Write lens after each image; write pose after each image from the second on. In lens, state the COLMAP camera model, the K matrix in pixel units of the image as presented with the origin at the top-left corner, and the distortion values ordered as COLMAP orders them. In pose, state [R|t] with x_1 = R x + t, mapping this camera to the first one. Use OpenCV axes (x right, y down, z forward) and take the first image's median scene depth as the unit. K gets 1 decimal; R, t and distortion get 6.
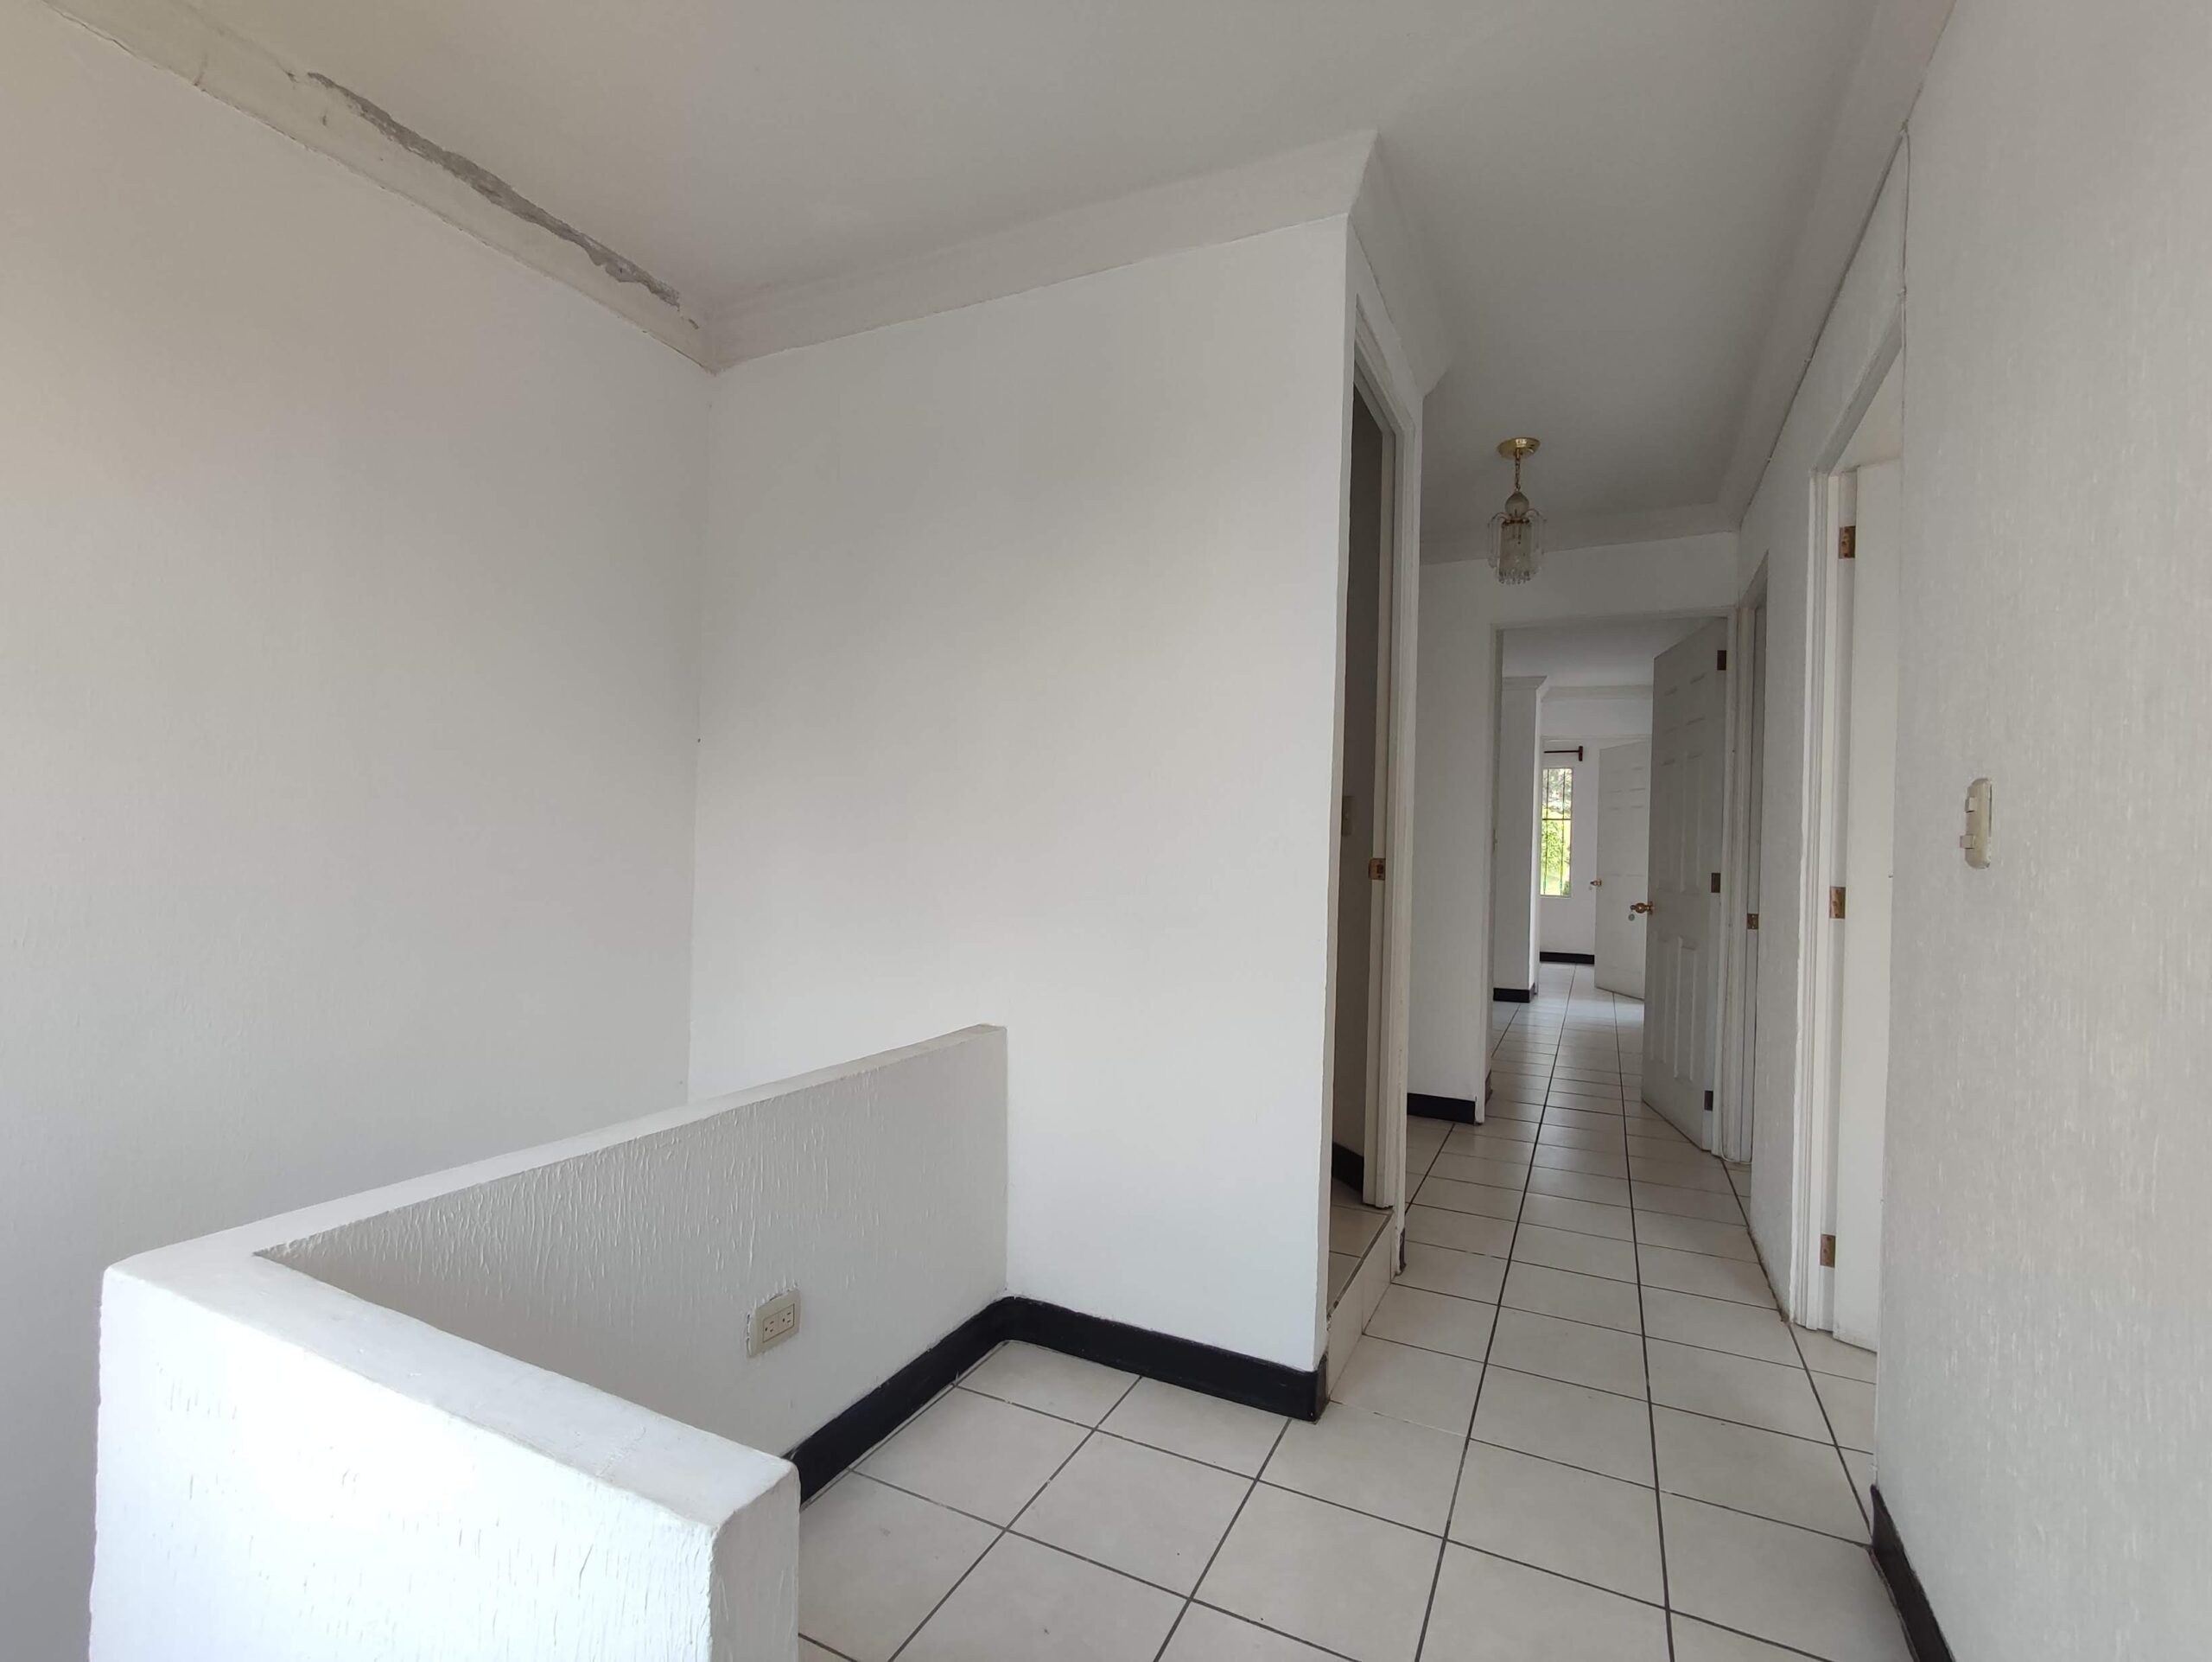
lens RADIAL K [[1009.4, 0, 1106.0], [0, 1009.4, 831.0], [0, 0, 1]] dist [-0.001796, 0.000790]
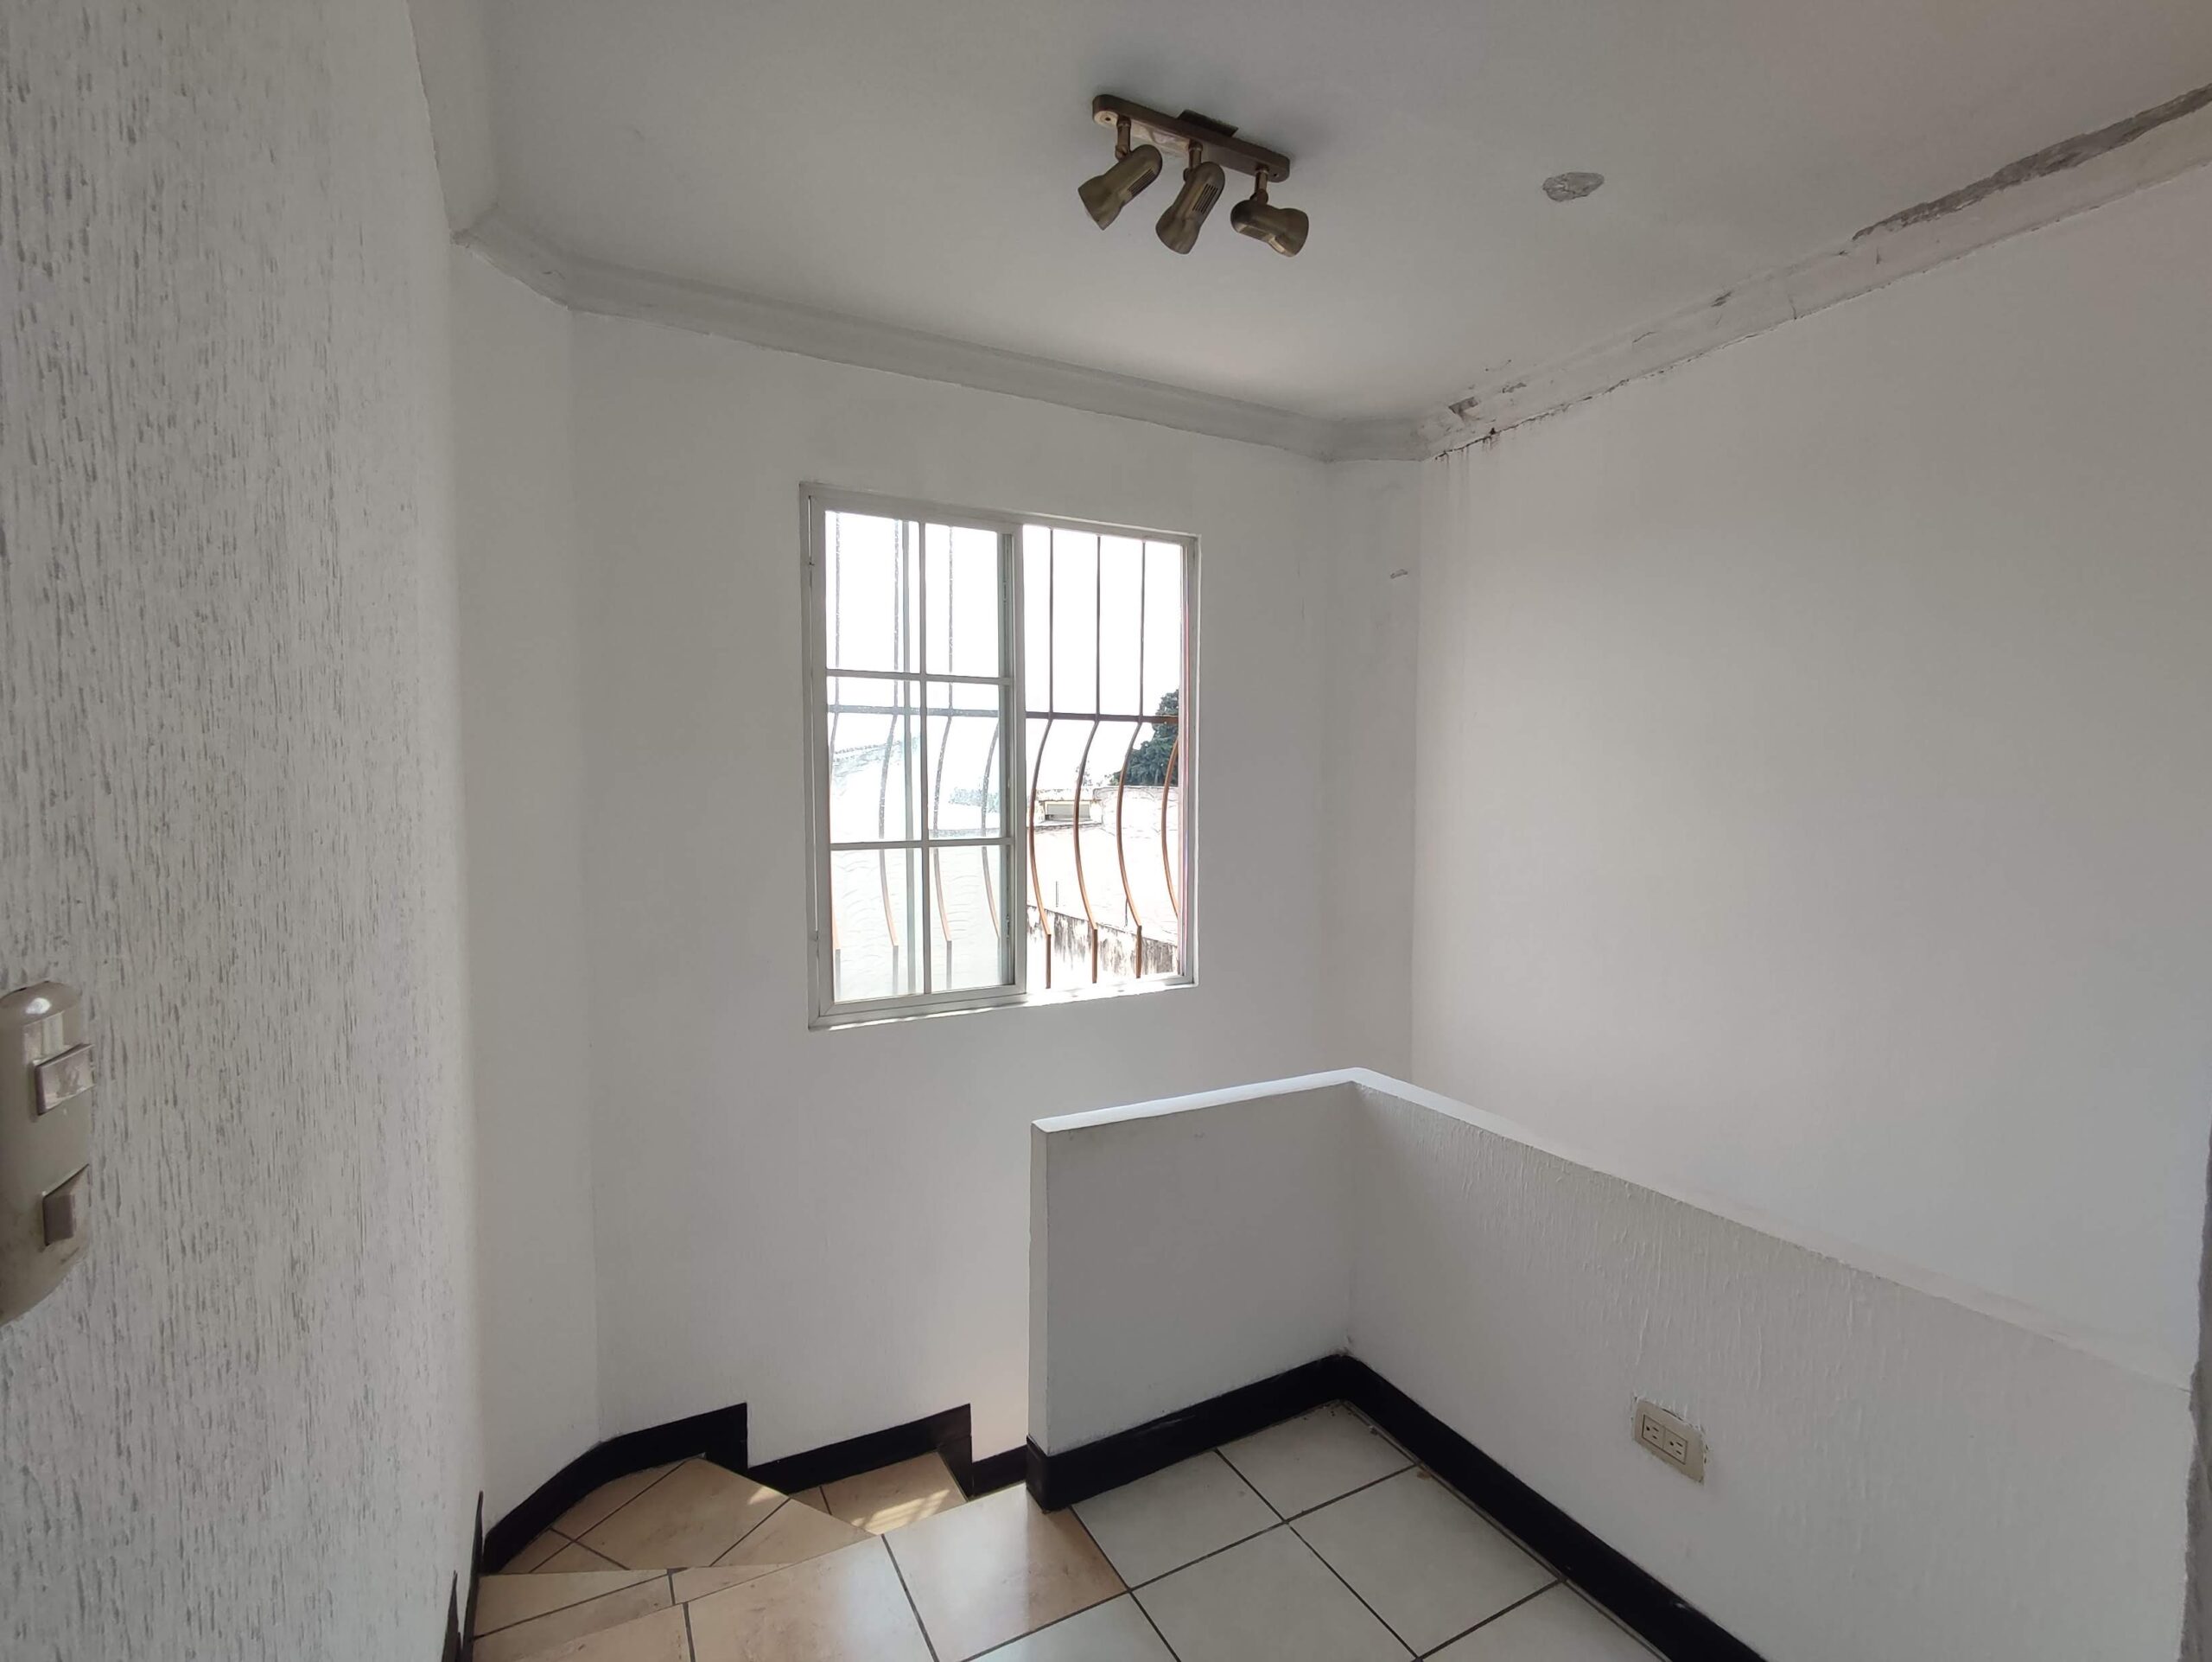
lens RADIAL K [[1009.4, 0, 1106.0], [0, 1009.4, 831.0], [0, 0, 1]] dist [-0.001796, 0.000790]
pose [[-0.572386, 0.008757, -0.819937, 0.599947], [-0.012599, 0.999731, 0.019473, -0.074187], [0.819887, 0.021476, -0.572122, 0.887217]]
